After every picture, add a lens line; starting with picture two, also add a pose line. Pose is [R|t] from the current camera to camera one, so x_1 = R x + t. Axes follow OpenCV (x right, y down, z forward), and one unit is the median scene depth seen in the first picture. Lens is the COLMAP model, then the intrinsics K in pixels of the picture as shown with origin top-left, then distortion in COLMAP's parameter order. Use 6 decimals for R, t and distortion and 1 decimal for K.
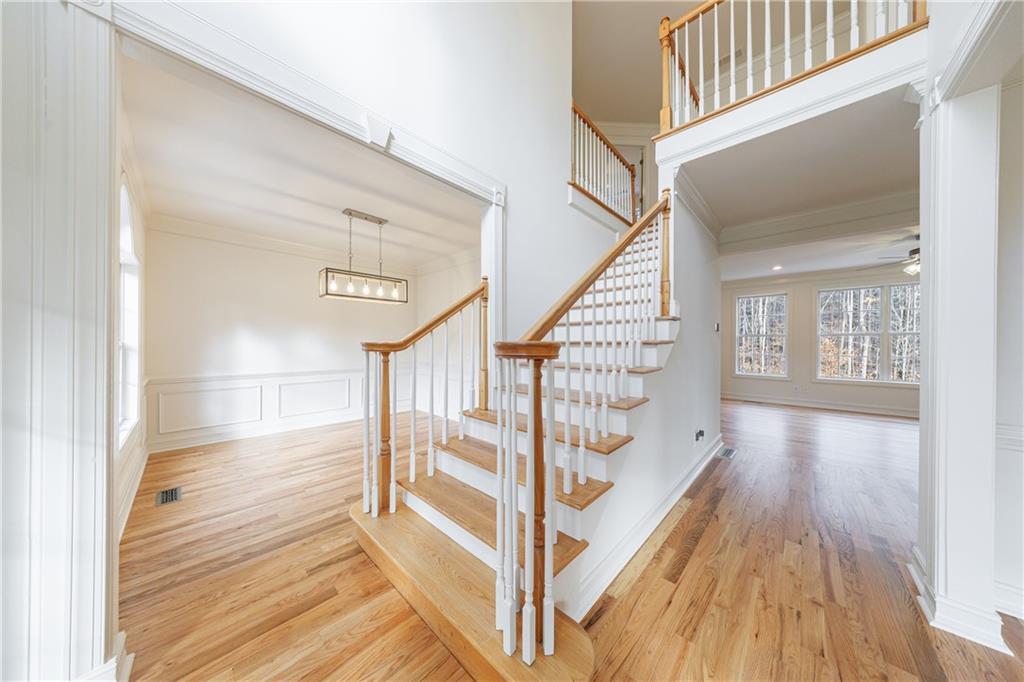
lens RADIAL K [[311.6, 0, 509.8], [0, 311.6, 343.7], [0, 0, 1]] dist [-0.000587, -0.000117]
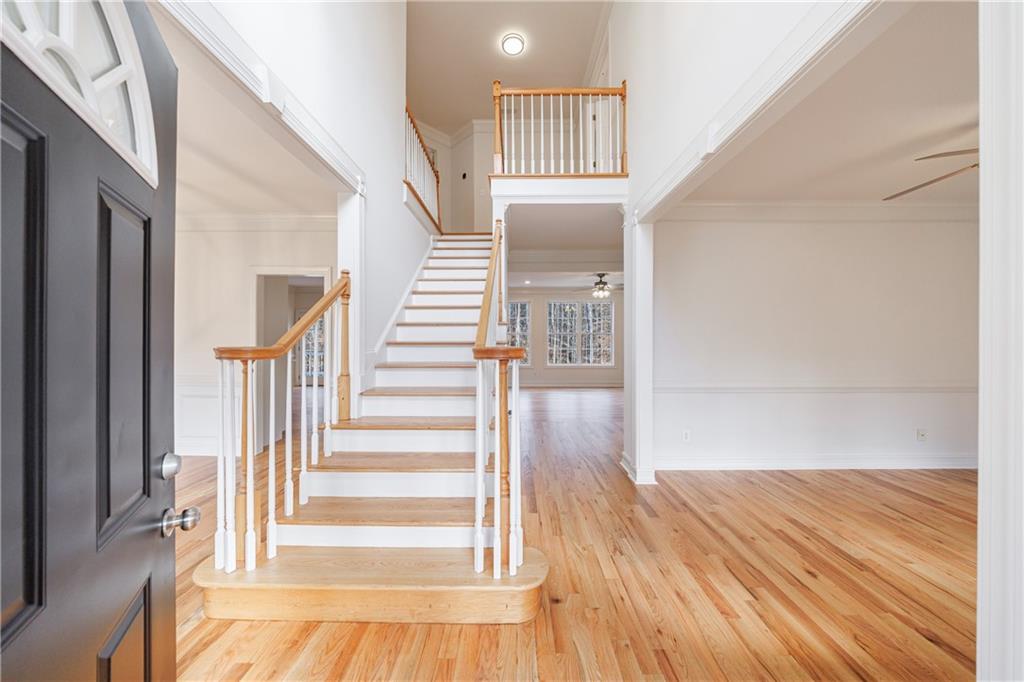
lens RADIAL K [[361.5, 0, 496.6], [0, 361.5, 337.1], [0, 0, 1]] dist [0.000863, -0.002252]
pose [[0.743561, 0.000653, 0.668668, -0.564864], [-0.002090, 0.999997, 0.001347, -0.032172], [-0.668665, -0.002399, 0.743560, -0.087224]]
